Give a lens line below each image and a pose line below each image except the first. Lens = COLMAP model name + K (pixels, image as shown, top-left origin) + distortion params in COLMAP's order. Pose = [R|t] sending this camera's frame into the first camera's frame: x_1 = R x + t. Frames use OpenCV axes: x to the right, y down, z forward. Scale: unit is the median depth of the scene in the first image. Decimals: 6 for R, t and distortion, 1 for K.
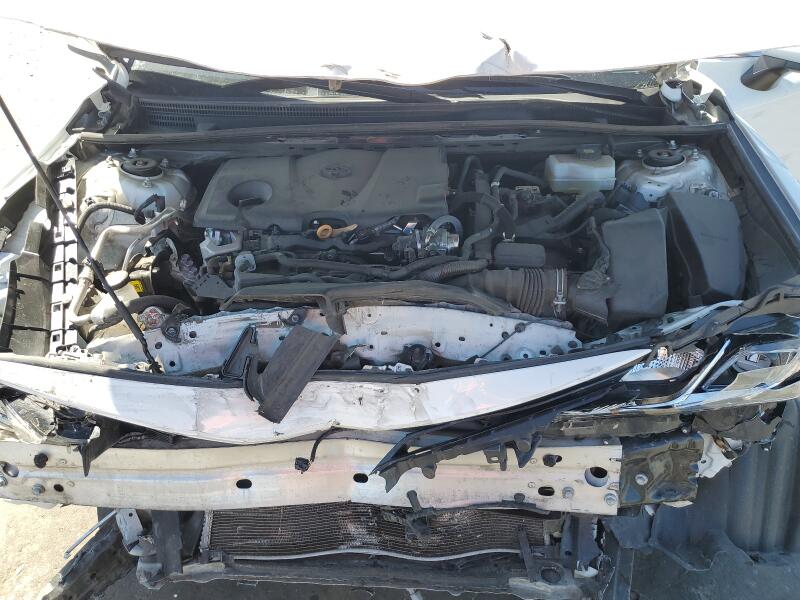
lens RADIAL K [[640.2, 0, 400.0], [0, 640.2, 300.0], [0, 0, 1]] dist [-0.036424, 0.011103]
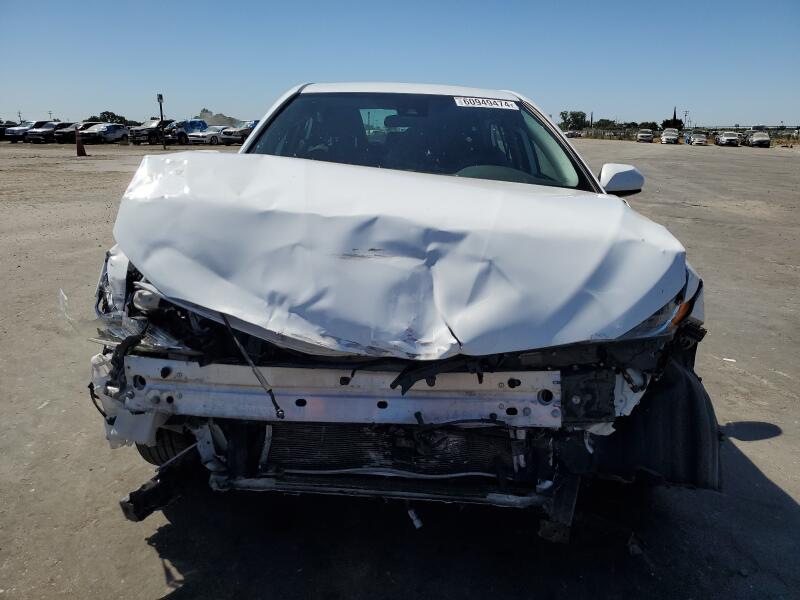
lens RADIAL K [[640.2, 0, 400.0], [0, 640.2, 300.0], [0, 0, 1]] dist [-0.036424, 0.011103]
pose [[0.999265, 0.036779, 0.010806, -0.046702], [-0.030207, 0.929055, -0.368706, 0.595419], [-0.023600, 0.368109, 0.929483, -0.420112]]
